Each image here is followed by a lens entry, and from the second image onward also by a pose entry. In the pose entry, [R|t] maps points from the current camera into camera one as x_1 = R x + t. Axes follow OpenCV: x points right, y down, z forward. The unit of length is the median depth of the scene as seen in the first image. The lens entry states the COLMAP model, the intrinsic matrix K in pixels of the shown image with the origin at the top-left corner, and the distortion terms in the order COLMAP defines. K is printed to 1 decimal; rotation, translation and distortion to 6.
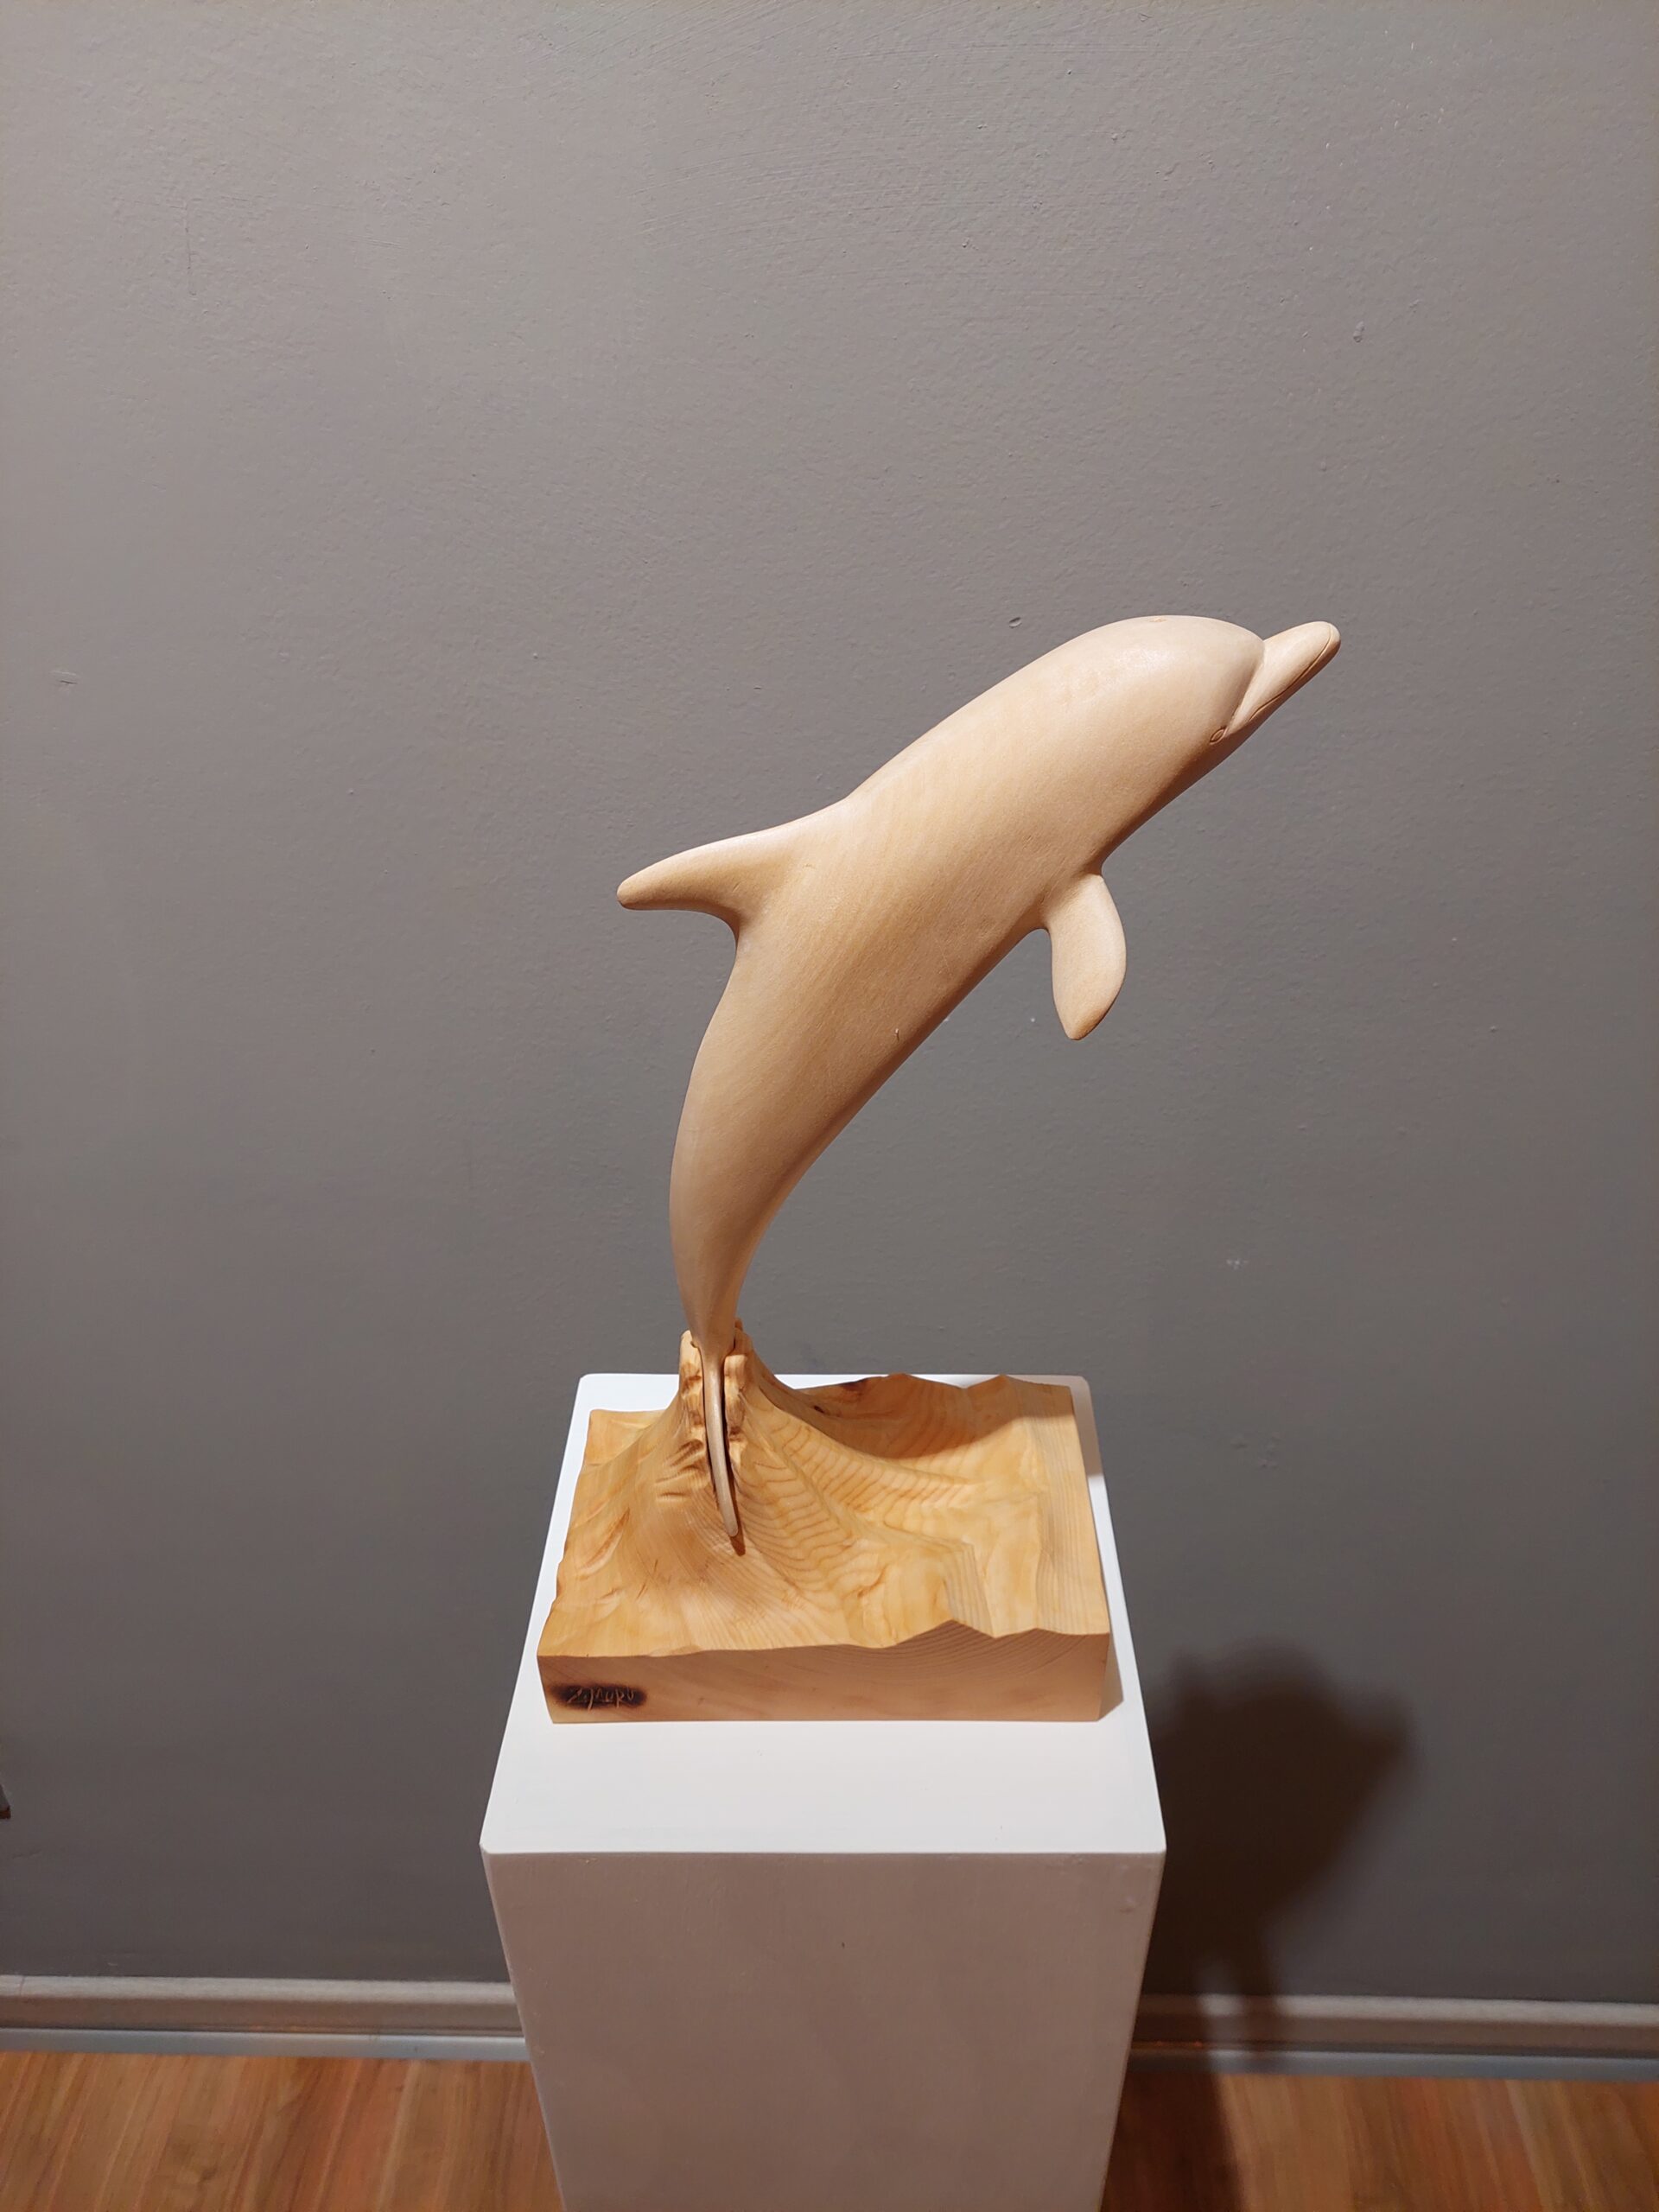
lens RADIAL K [[1619.9, 0, 850.0], [0, 1619.9, 1112.3], [0, 0, 1]] dist [0.072882, -0.147701]
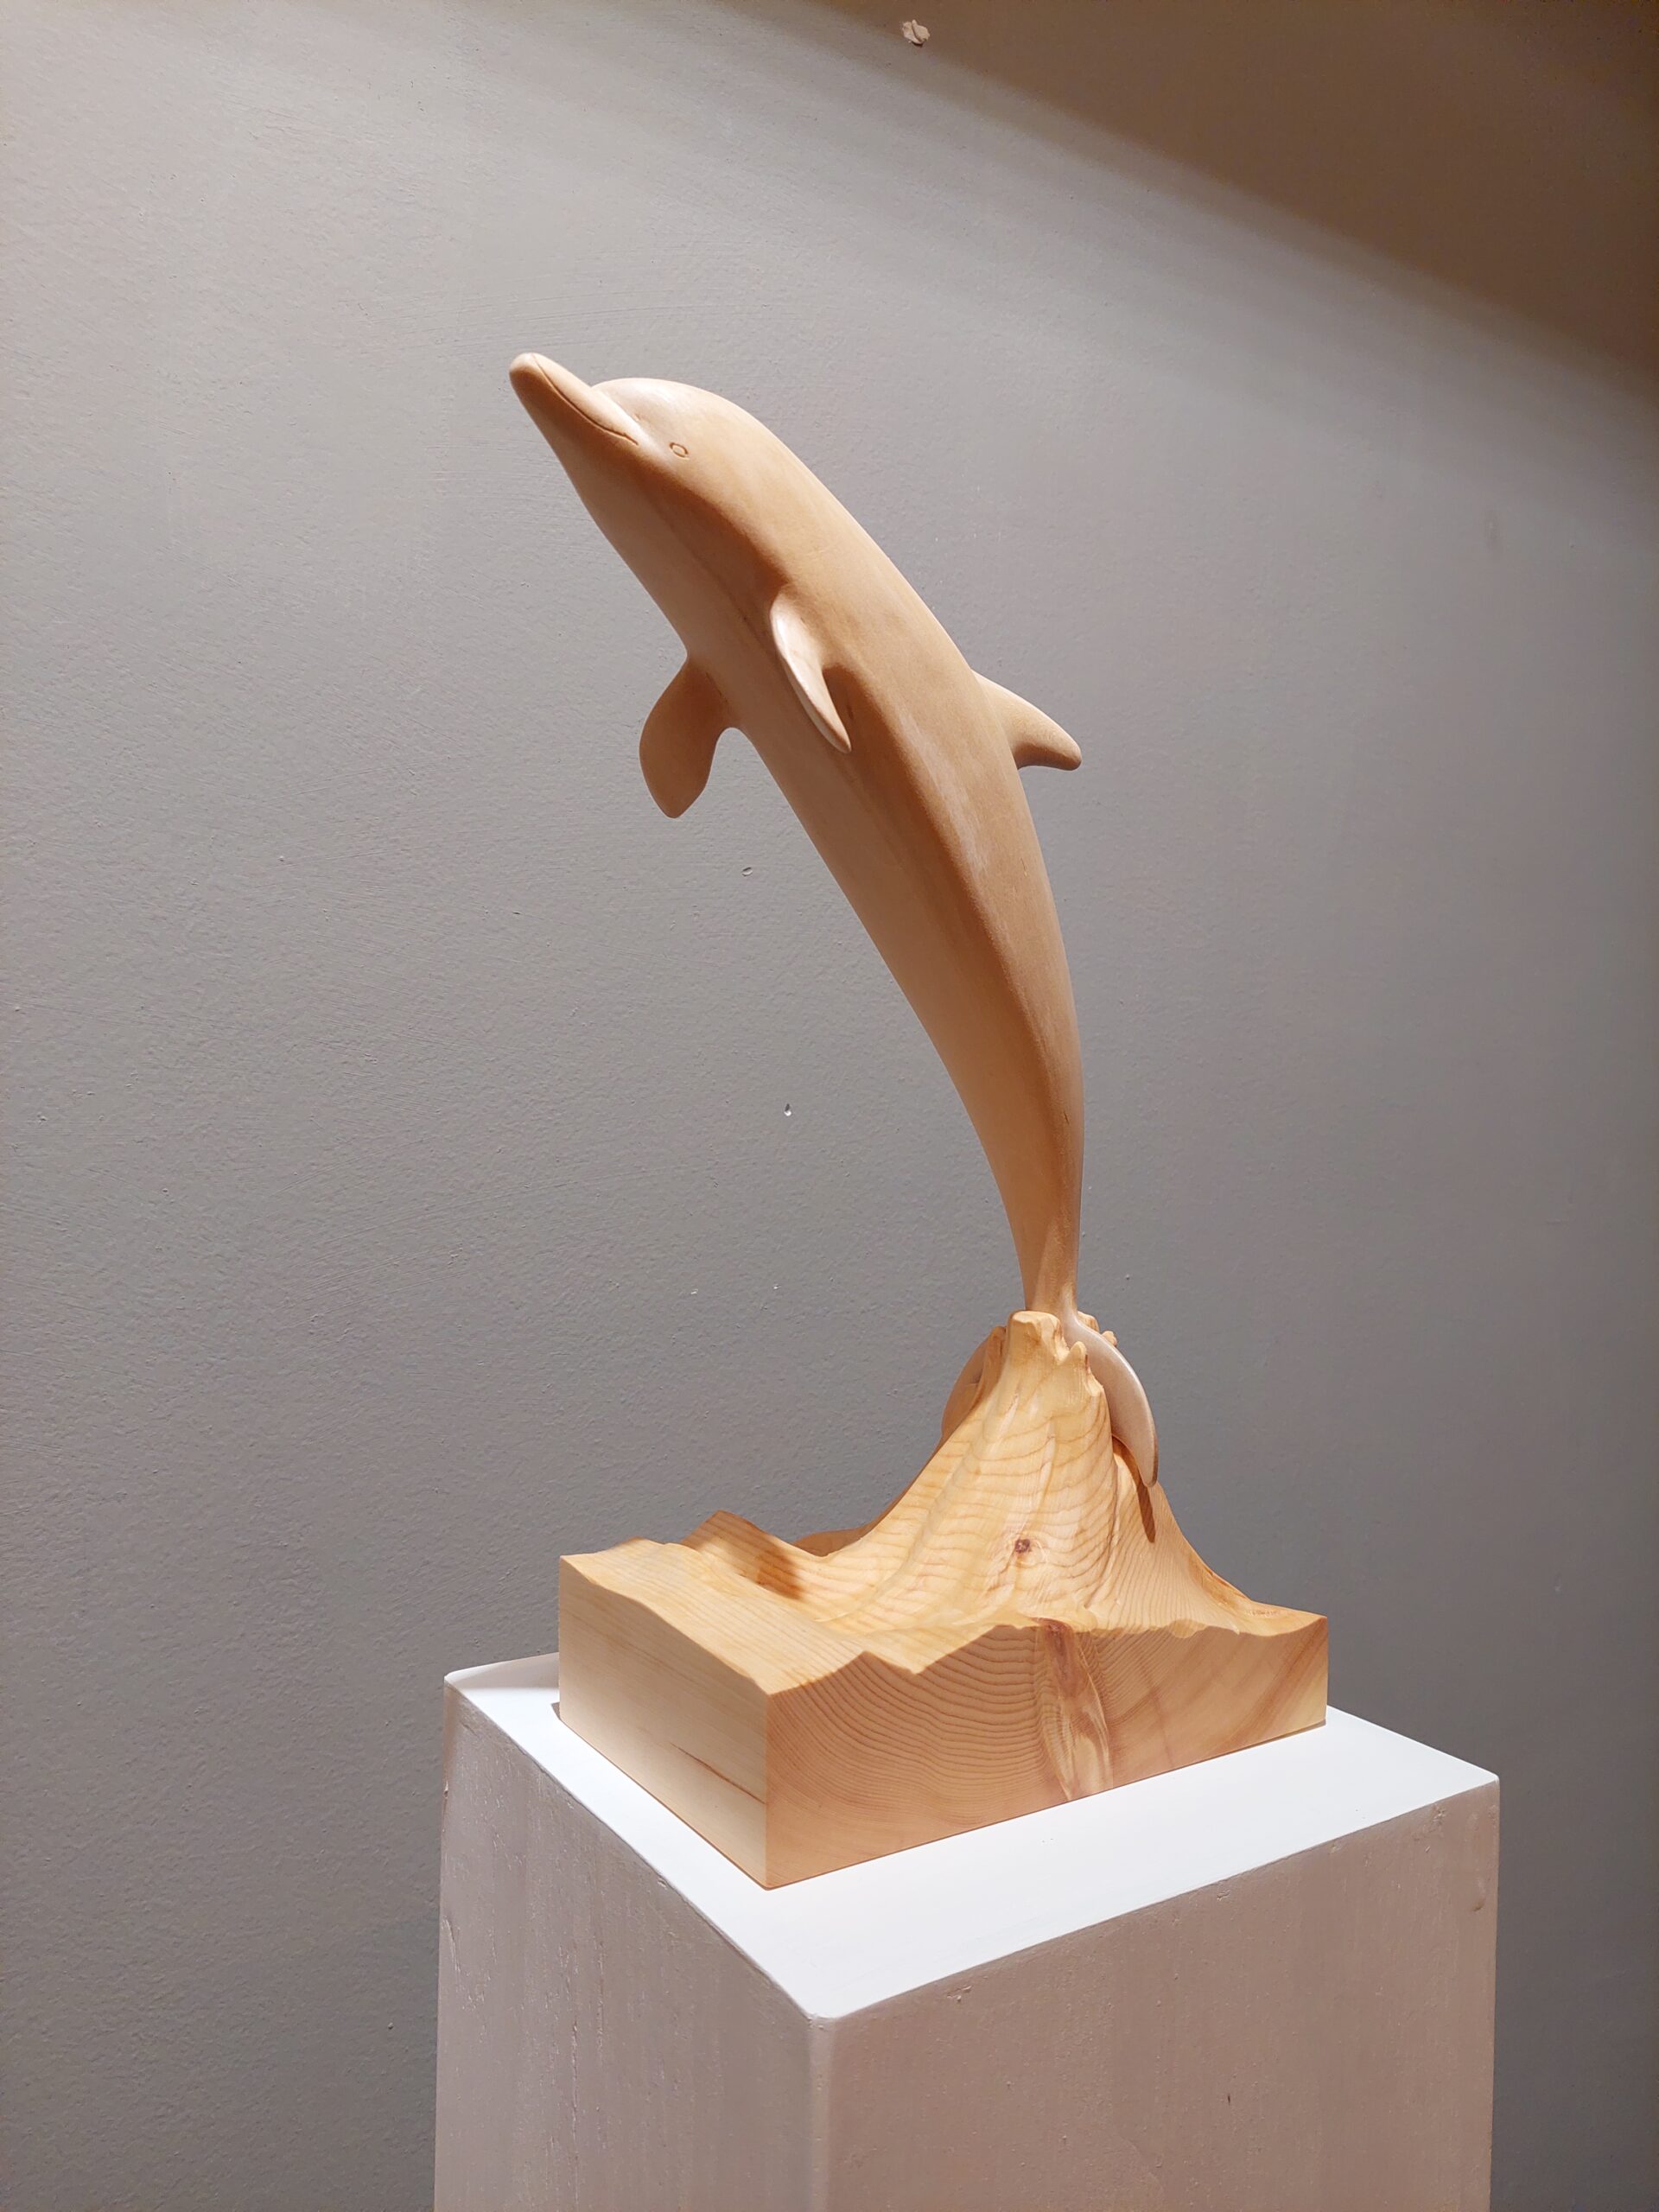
lens RADIAL K [[1608.1, 0, 876.4], [0, 1608.1, 1110.3], [0, 0, 1]] dist [0.086820, -0.171125]
pose [[0.822220, 0.016433, 0.568932, -0.435744], [0.293415, 0.844286, -0.448430, 0.341904], [-0.487710, 0.535641, 0.689367, 0.294762]]
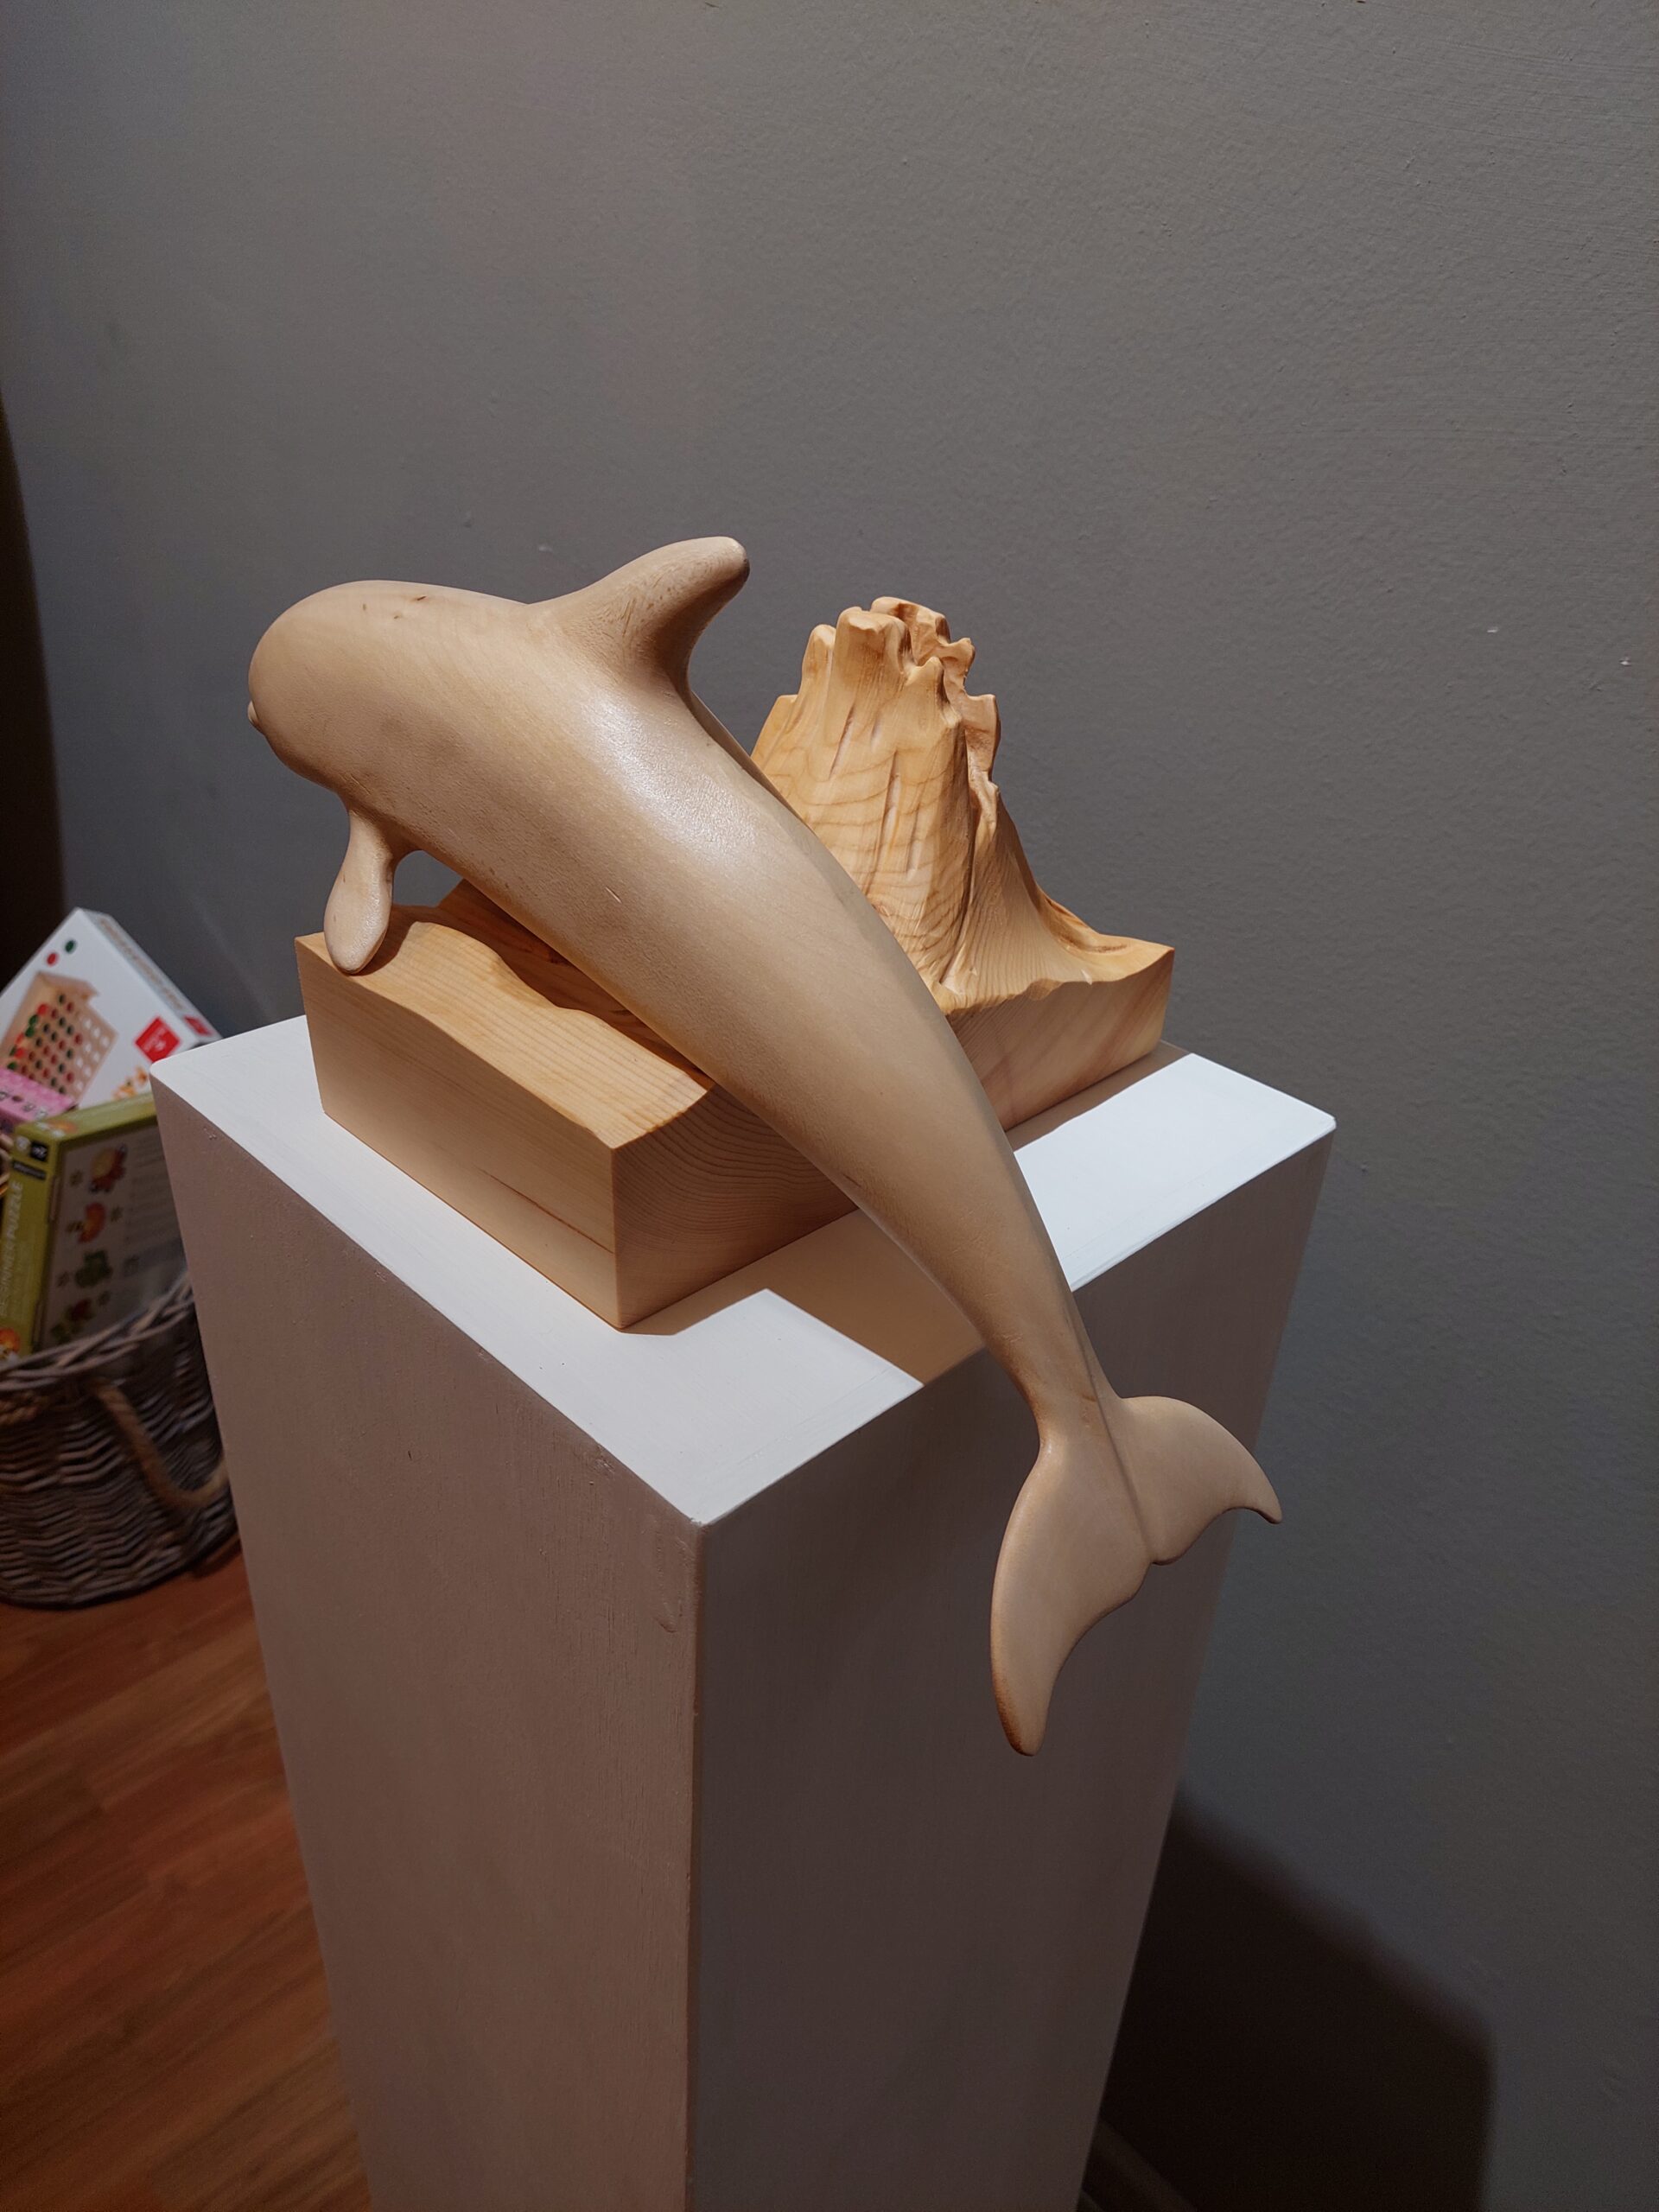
lens RADIAL K [[1656.3, 0, 836.0], [0, 1656.3, 1125.3], [0, 0, 1]] dist [0.007067, -0.014825]
pose [[0.700089, 0.400496, -0.591167, 0.393838], [-0.434199, 0.896022, 0.092825, 0.195331], [0.566874, 0.191699, 0.801190, 0.416171]]
